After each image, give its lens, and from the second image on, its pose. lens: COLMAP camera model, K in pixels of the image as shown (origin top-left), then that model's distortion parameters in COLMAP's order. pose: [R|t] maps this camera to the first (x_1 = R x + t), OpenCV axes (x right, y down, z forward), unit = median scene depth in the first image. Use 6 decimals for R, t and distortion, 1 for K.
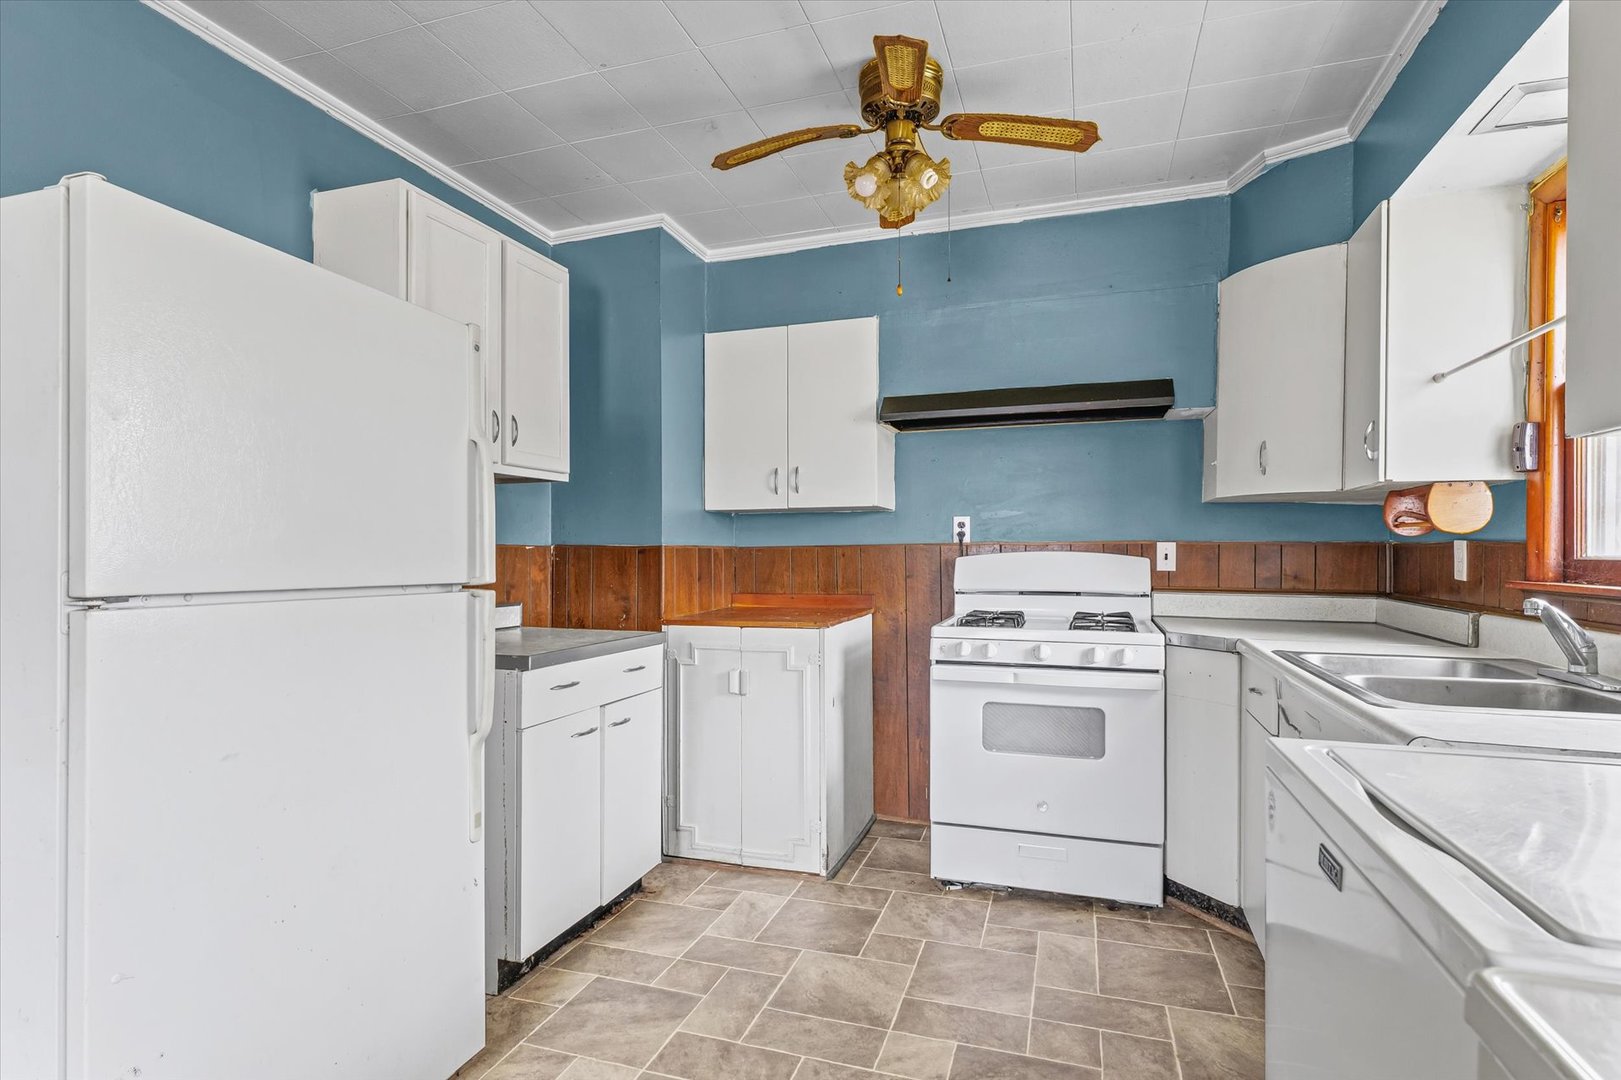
lens RADIAL K [[816.2, 0, 823.4], [0, 816.2, 552.7], [0, 0, 1]] dist [0.004711, 0.000965]
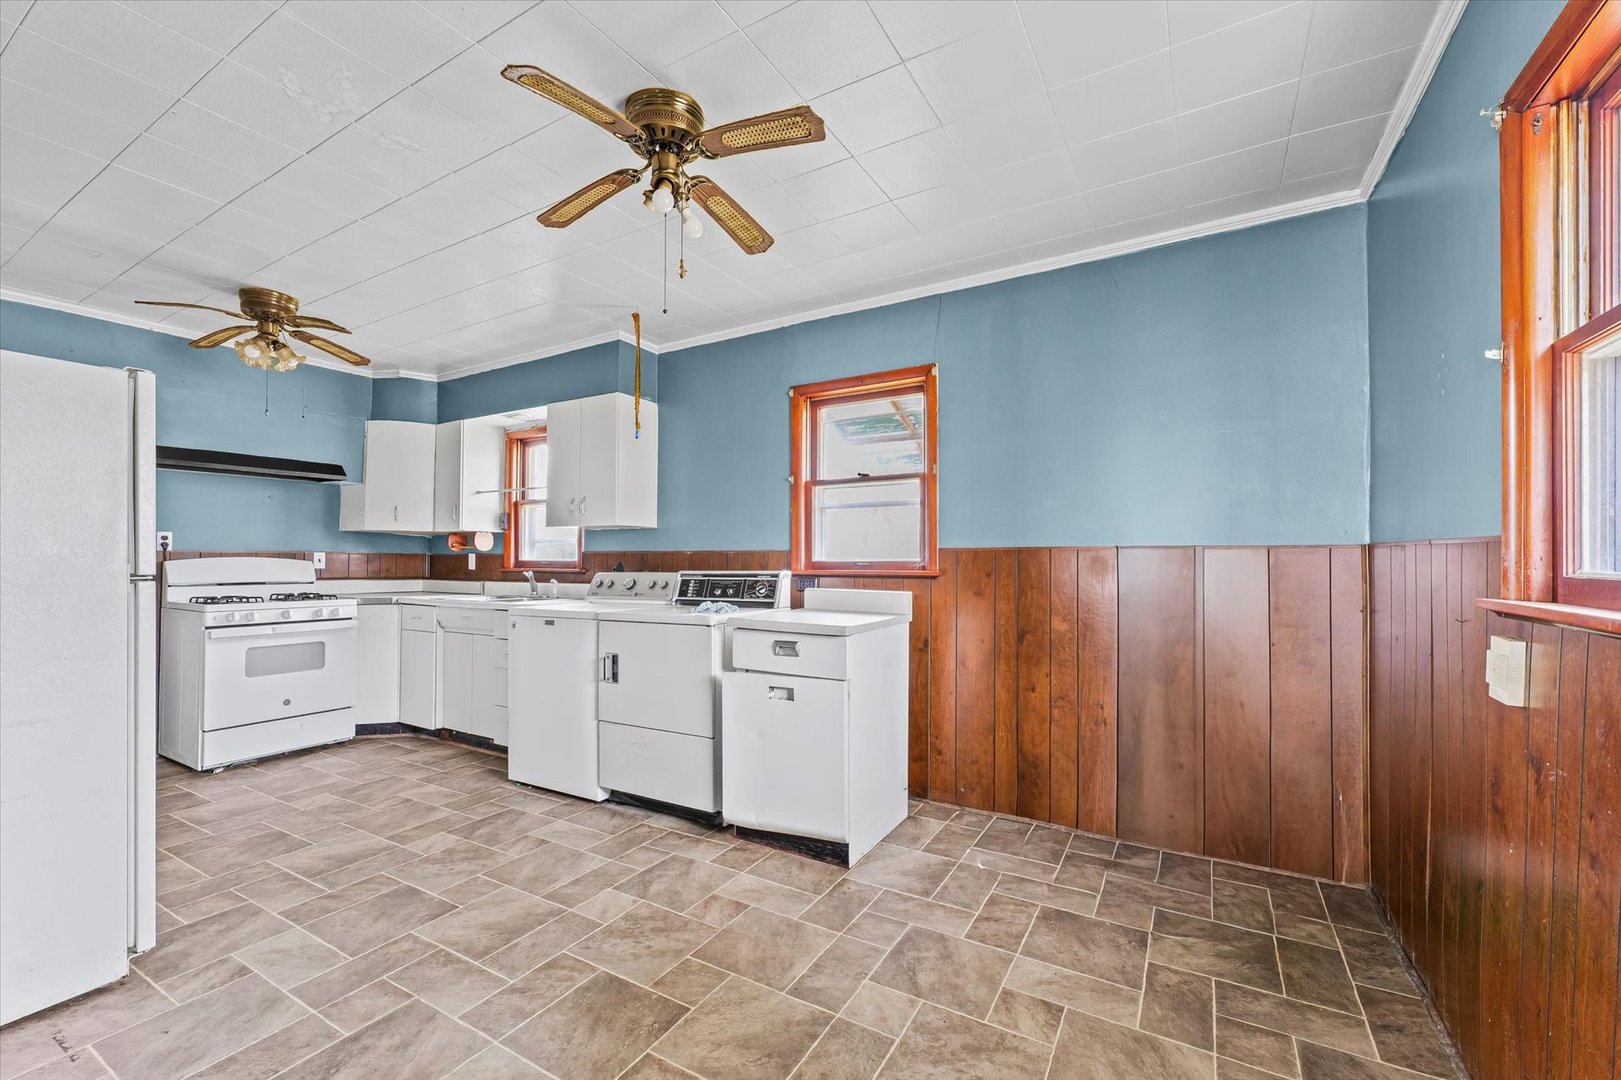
lens RADIAL K [[658.4, 0, 816.9], [0, 658.4, 549.8], [0, 0, 1]] dist [-0.008981, 0.000862]
pose [[0.208707, 0.016277, 0.977843, -0.848294], [0.000936, 0.999858, -0.016843, 0.007138], [-0.977978, 0.004430, 0.208662, -0.397732]]
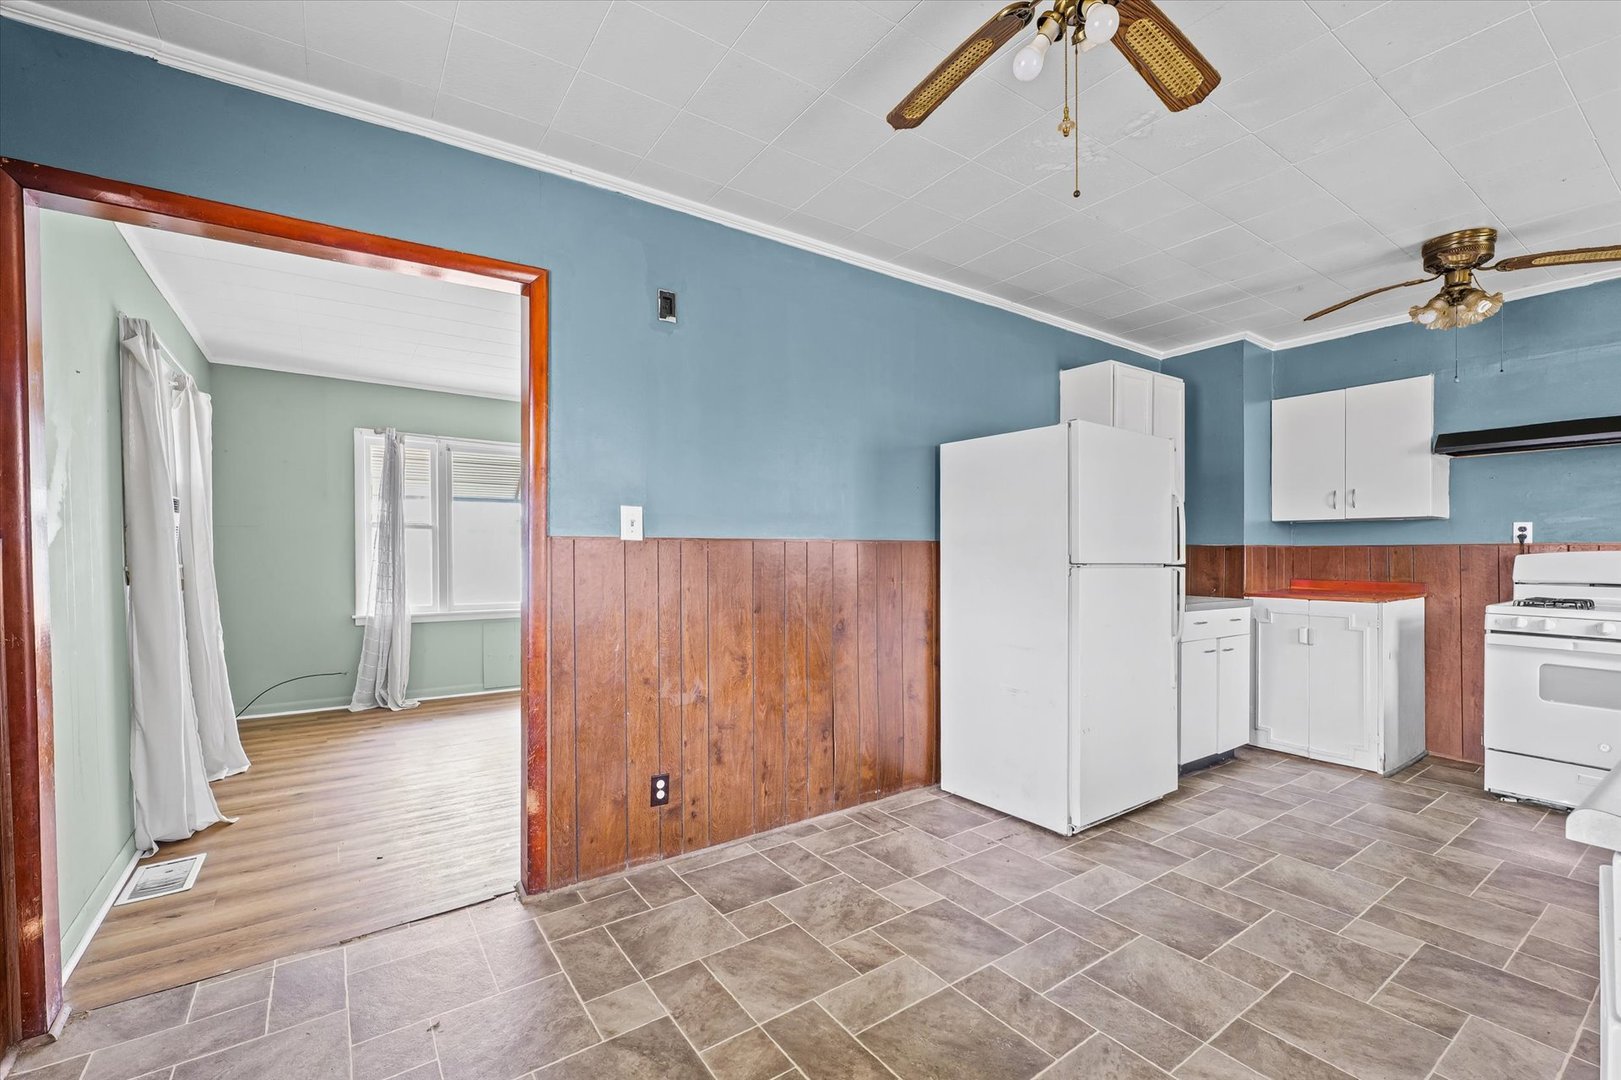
lens RADIAL K [[698.7, 0, 795.6], [0, 698.7, 547.7], [0, 0, 1]] dist [0.004906, -0.001312]
pose [[0.791363, 0.005097, -0.611325, -0.065433], [-0.006989, 0.999975, -0.000710, 0.003533], [0.611306, 0.004834, 0.791380, -0.635079]]
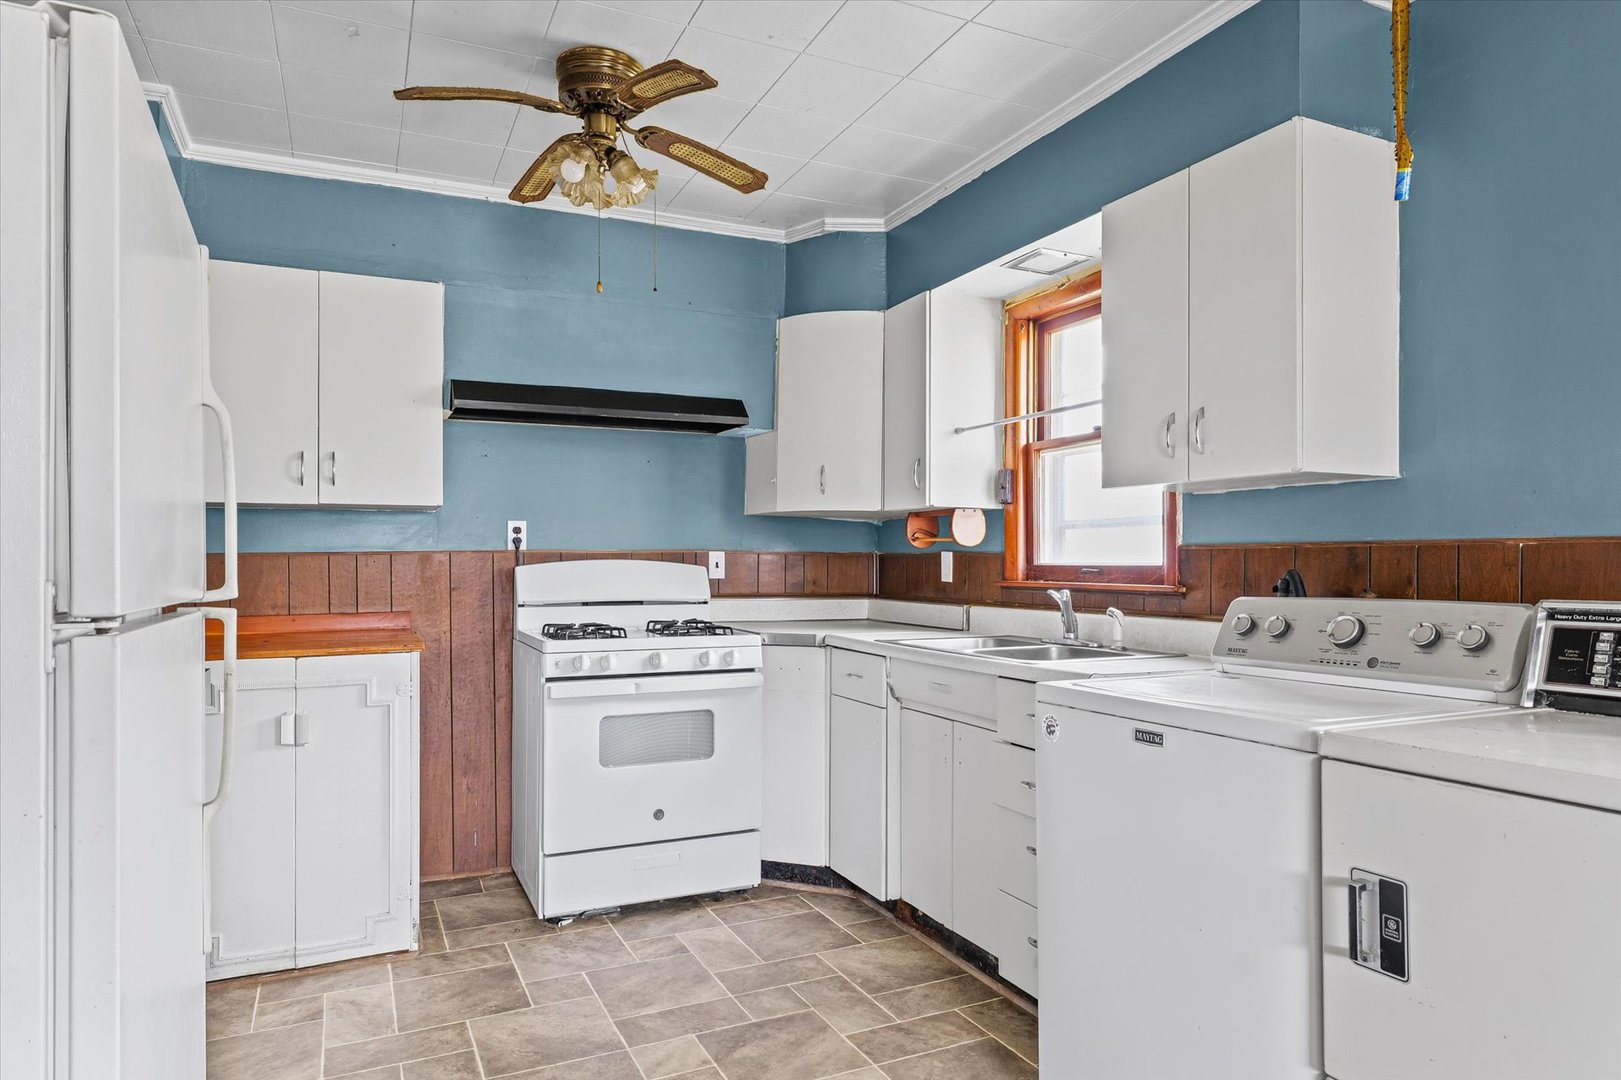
lens RADIAL K [[985.0, 0, 814.5], [0, 985.0, 548.4], [0, 0, 1]] dist [0.009776, 0.000921]
pose [[0.730598, 0.010036, 0.682734, -0.406577], [0.000834, 0.999878, -0.015591, 0.003628], [-0.682808, 0.011960, 0.730500, -0.015589]]
